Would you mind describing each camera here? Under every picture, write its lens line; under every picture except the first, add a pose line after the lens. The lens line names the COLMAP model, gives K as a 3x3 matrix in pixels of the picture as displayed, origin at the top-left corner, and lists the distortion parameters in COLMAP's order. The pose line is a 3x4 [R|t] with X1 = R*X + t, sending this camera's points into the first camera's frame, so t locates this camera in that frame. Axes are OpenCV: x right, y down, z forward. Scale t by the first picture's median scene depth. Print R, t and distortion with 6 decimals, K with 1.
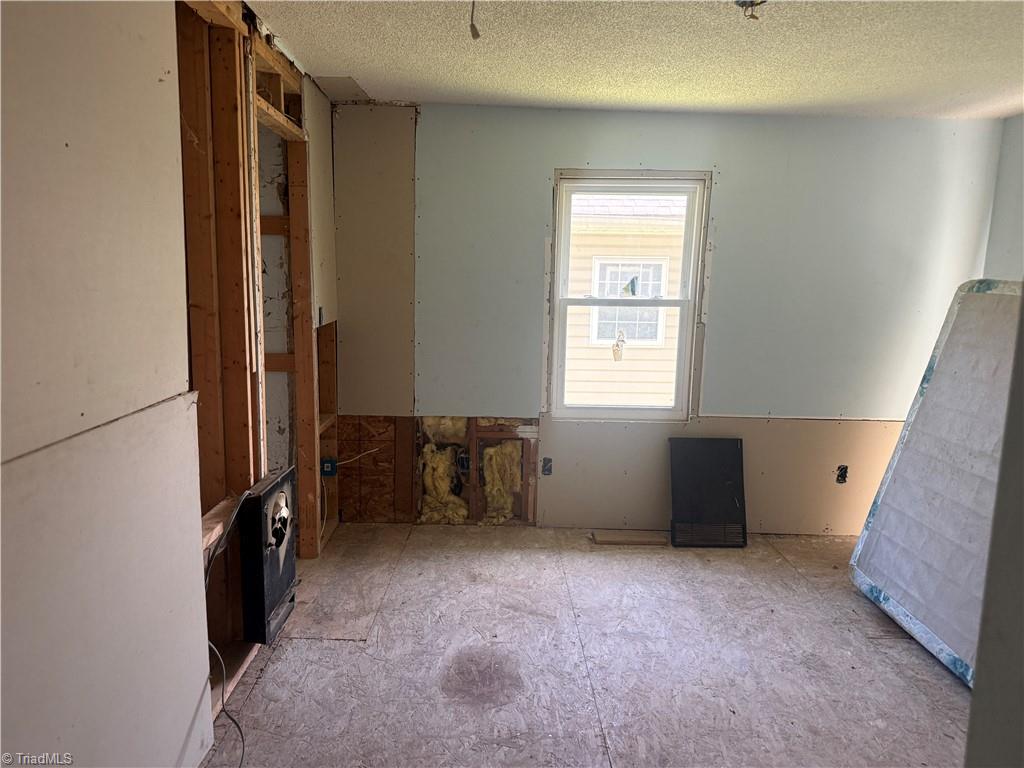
lens RADIAL K [[717.4, 0, 508.2], [0, 717.4, 380.9], [0, 0, 1]] dist [0.001251, -0.001708]
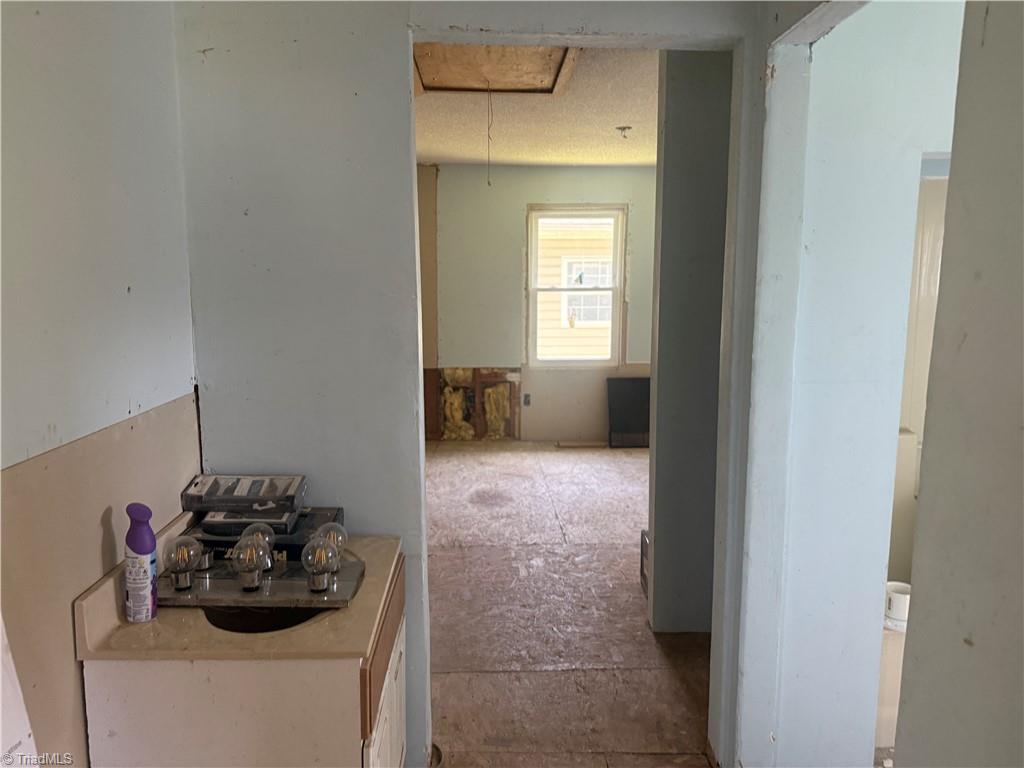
lens RADIAL K [[721.2, 0, 515.1], [0, 721.2, 384.8], [0, 0, 1]] dist [0.002203, -0.007578]
pose [[0.999297, -0.023721, 0.029033, -0.013902], [0.023414, 0.999667, 0.010856, 0.071215], [-0.029281, -0.010169, 0.999519, -0.514442]]
